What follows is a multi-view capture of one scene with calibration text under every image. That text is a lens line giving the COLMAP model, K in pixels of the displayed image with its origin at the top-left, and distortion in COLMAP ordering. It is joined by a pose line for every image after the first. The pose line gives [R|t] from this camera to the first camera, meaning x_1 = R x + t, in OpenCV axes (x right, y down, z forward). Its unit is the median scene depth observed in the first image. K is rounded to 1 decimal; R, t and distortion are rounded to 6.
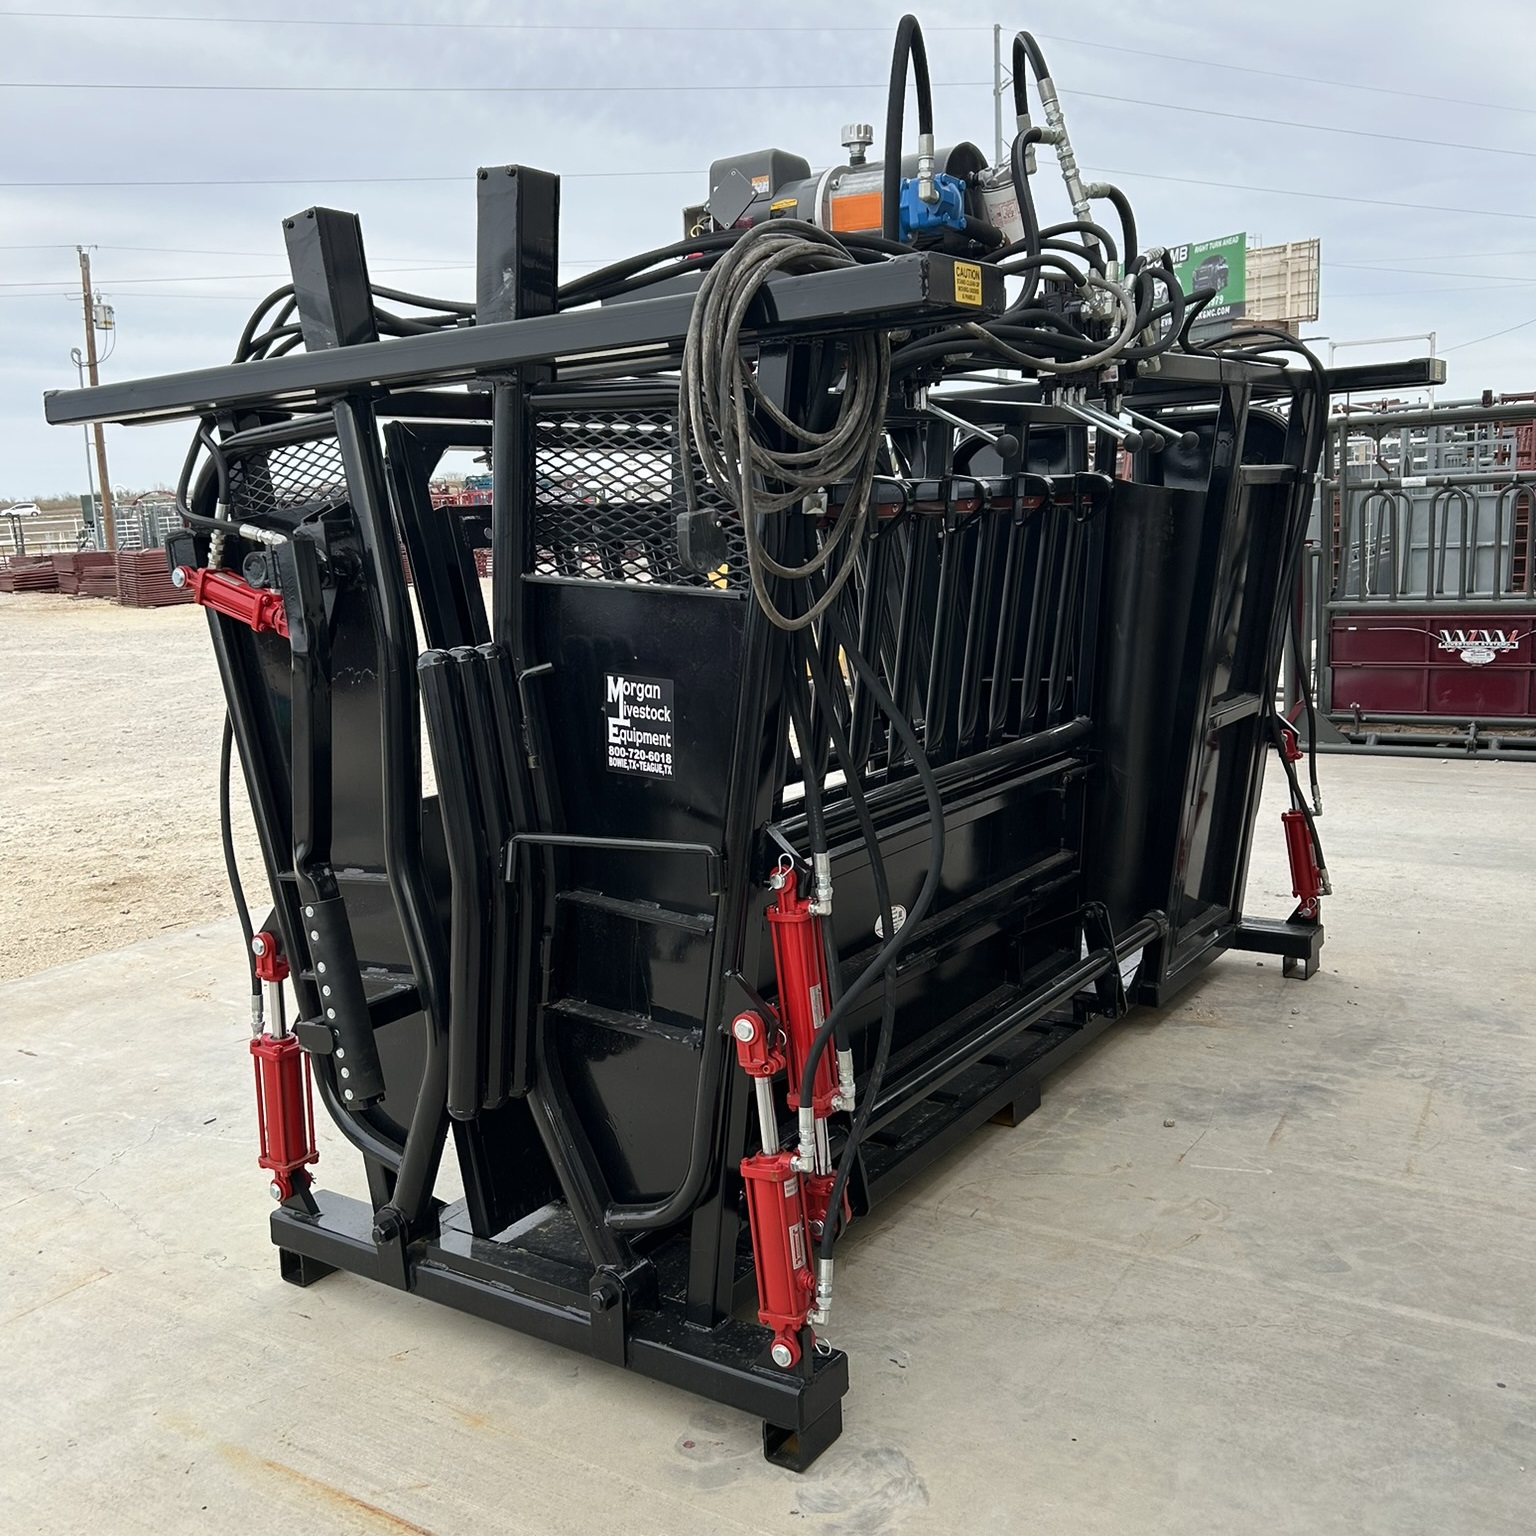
lens RADIAL K [[1550.1, 0, 763.6], [0, 1550.1, 768.5], [0, 0, 1]] dist [0.016565, 0.000000]
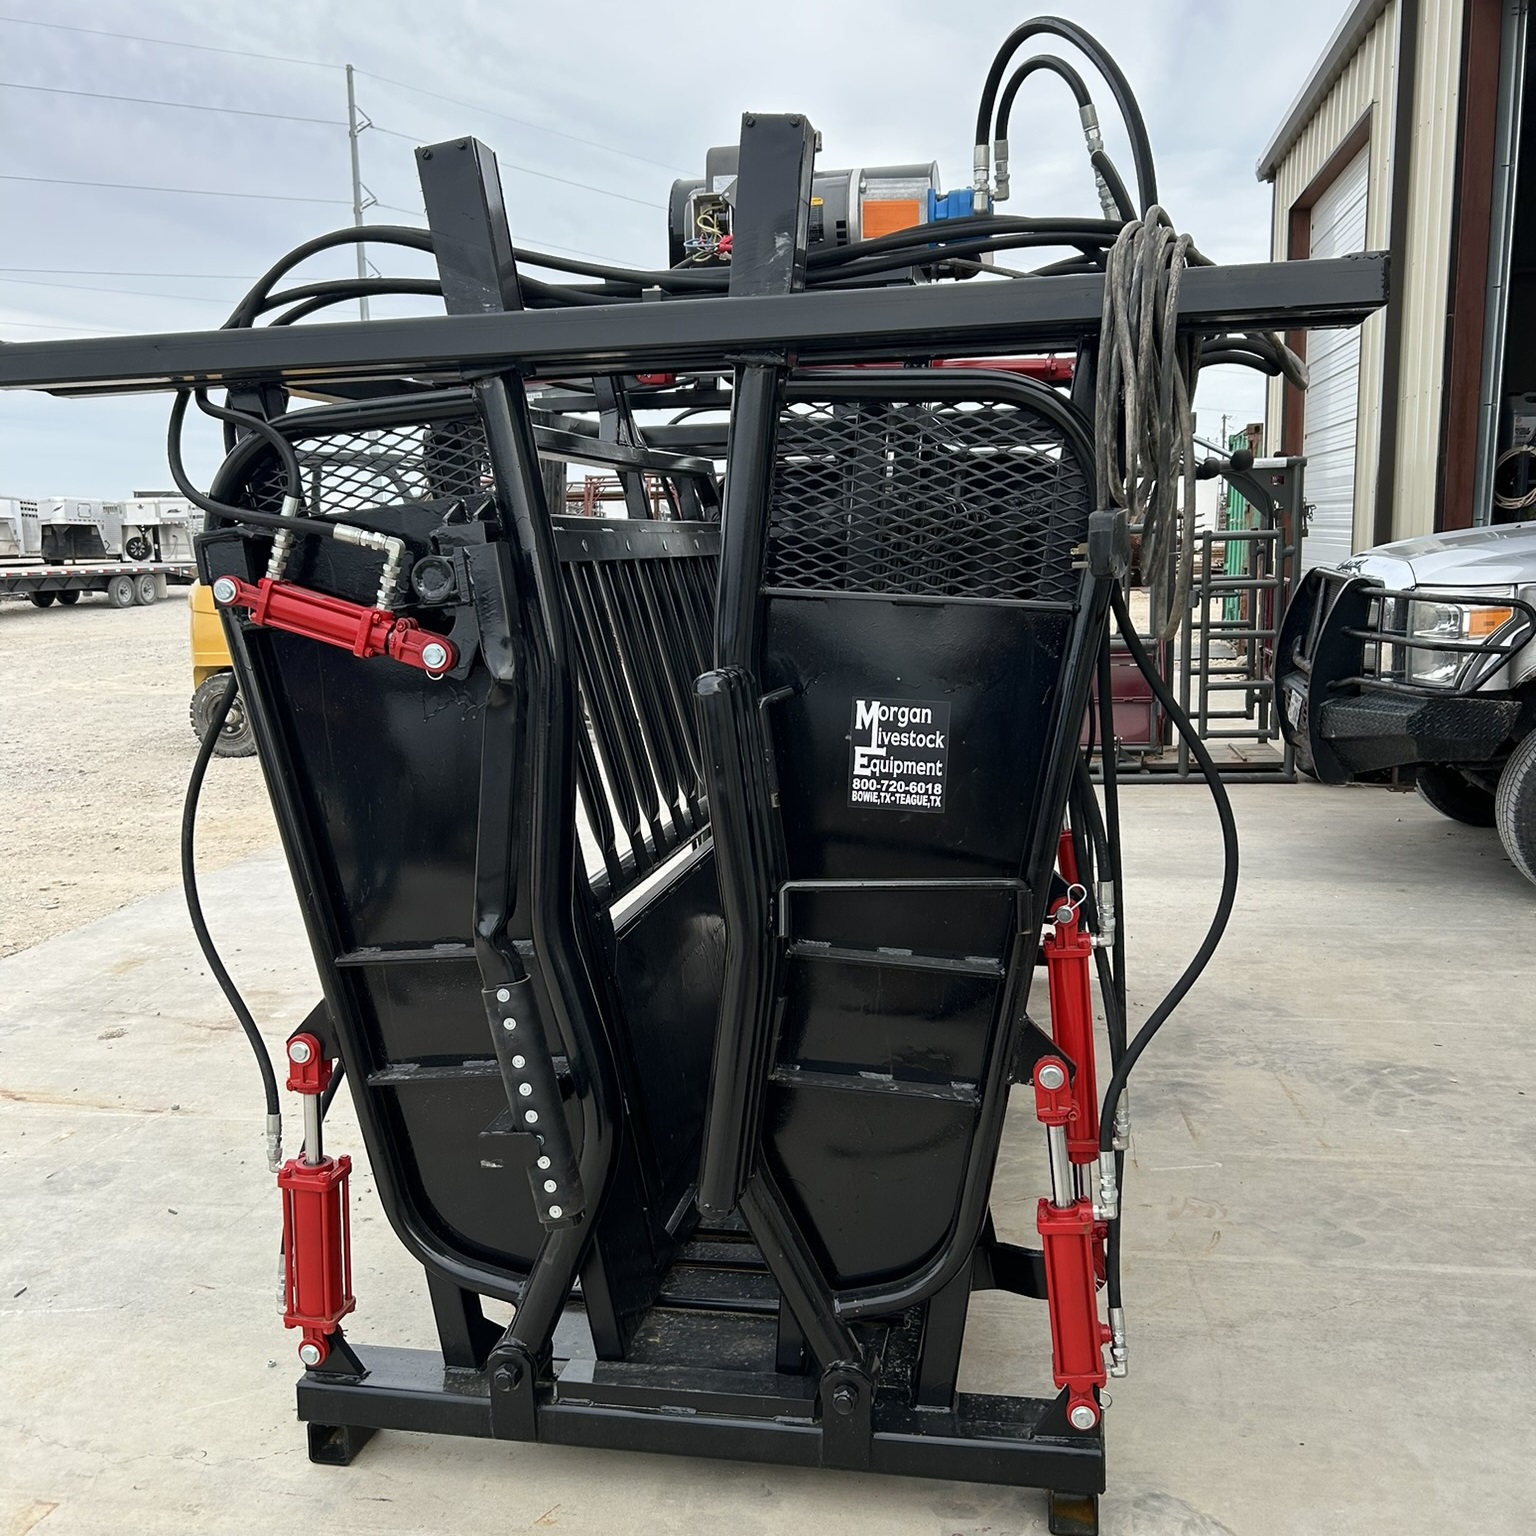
lens RADIAL K [[1550.1, 0, 784.8], [0, 1550.1, 801.6], [0, 0, 1]] dist [0.016565, 0.000000]
pose [[0.916802, -0.044248, 0.396884, -0.491631], [0.048304, 0.998833, -0.000224, -0.002979], [-0.396411, 0.019377, 0.917869, 0.192790]]
